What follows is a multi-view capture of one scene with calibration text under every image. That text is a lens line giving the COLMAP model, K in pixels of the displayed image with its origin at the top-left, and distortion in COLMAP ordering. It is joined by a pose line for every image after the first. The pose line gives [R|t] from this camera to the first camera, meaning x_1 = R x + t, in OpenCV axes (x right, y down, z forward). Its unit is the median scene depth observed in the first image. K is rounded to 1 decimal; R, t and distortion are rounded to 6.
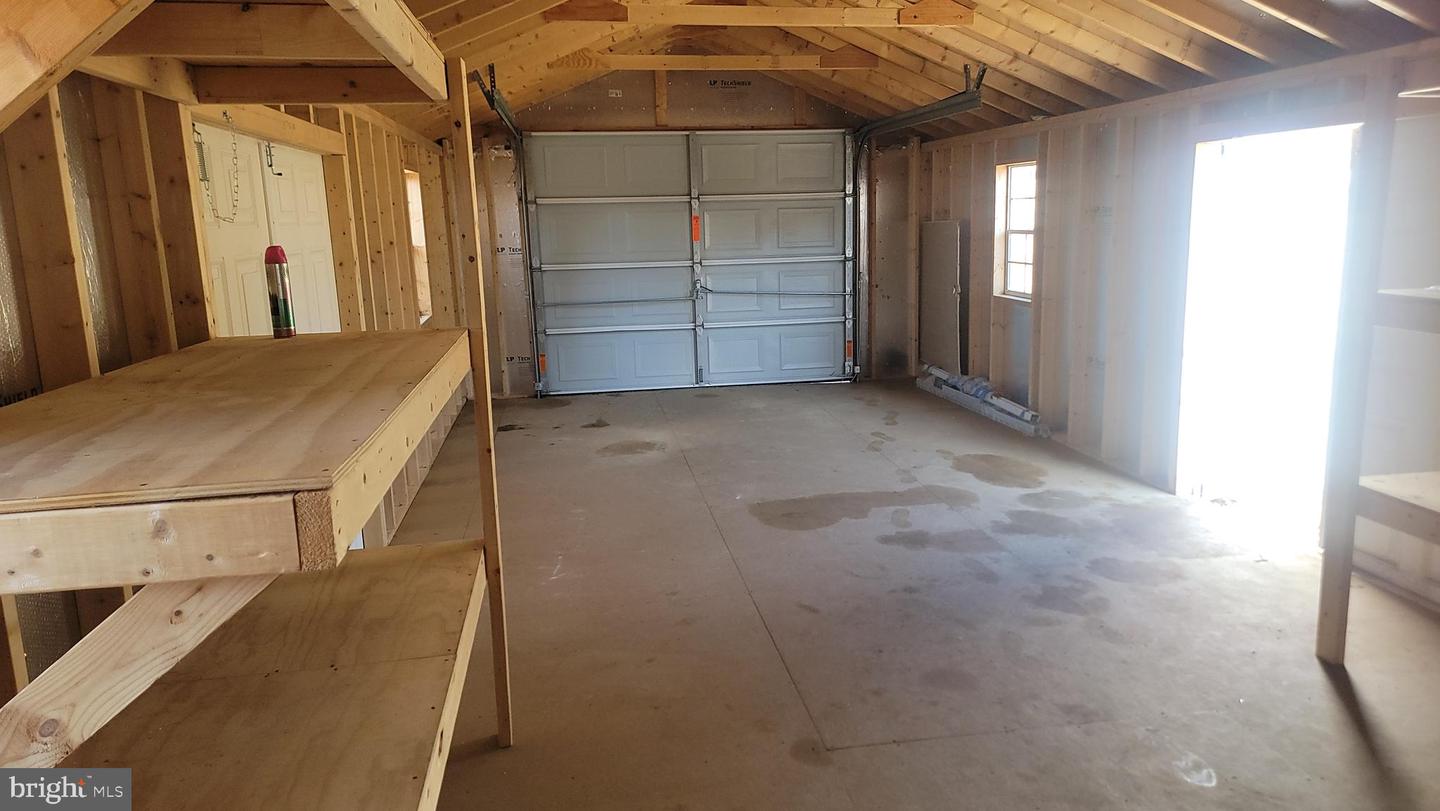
lens RADIAL K [[992.5, 0, 724.2], [0, 992.5, 409.1], [0, 0, 1]] dist [-0.000003, 0.000374]
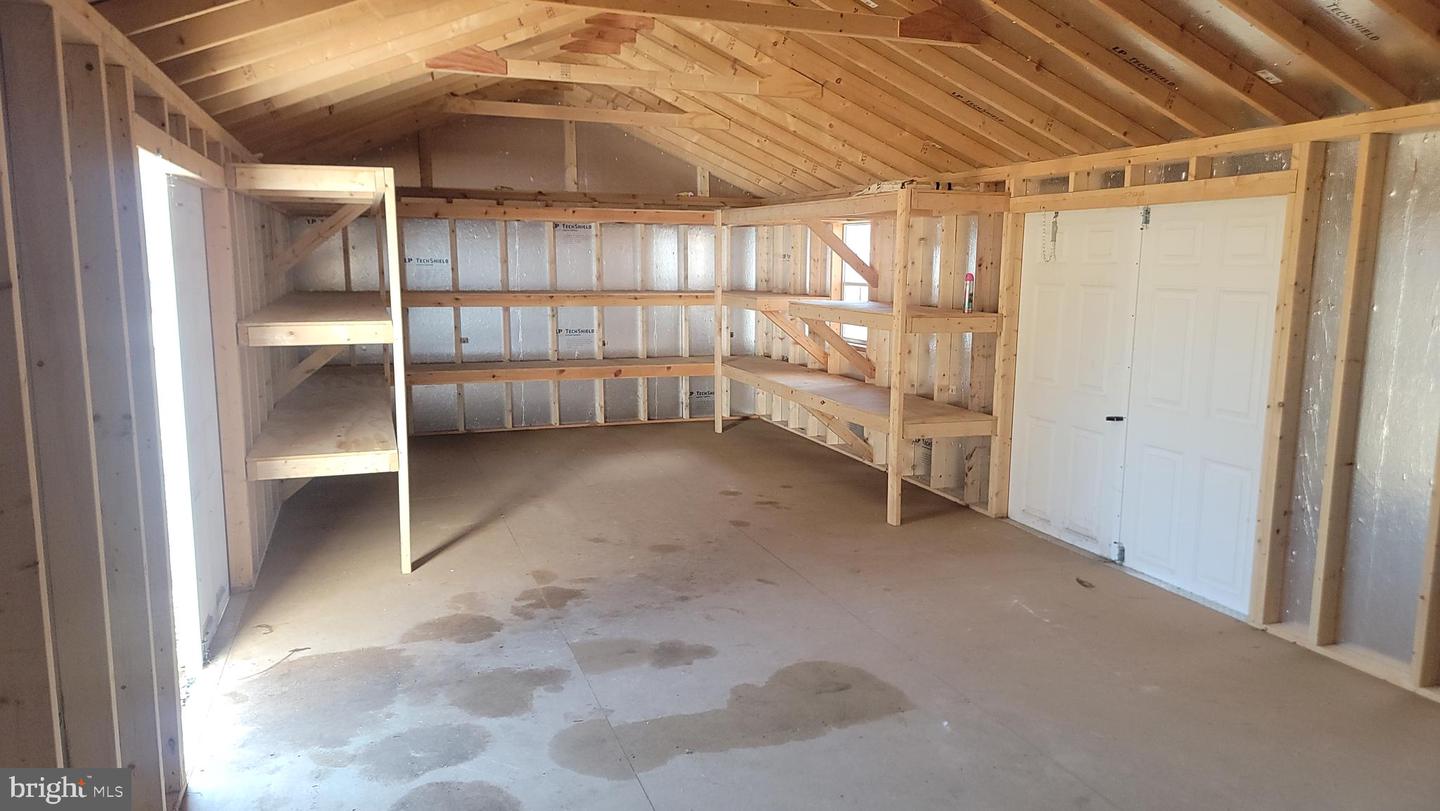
lens RADIAL K [[992.5, 0, 721.5], [0, 992.5, 407.1], [0, 0, 1]] dist [-0.000003, 0.000374]
pose [[-0.983838, 0.043952, -0.173584, 0.269364], [-0.015999, 0.943953, 0.329692, -0.319928], [0.178345, 0.327141, -0.927993, 1.614753]]
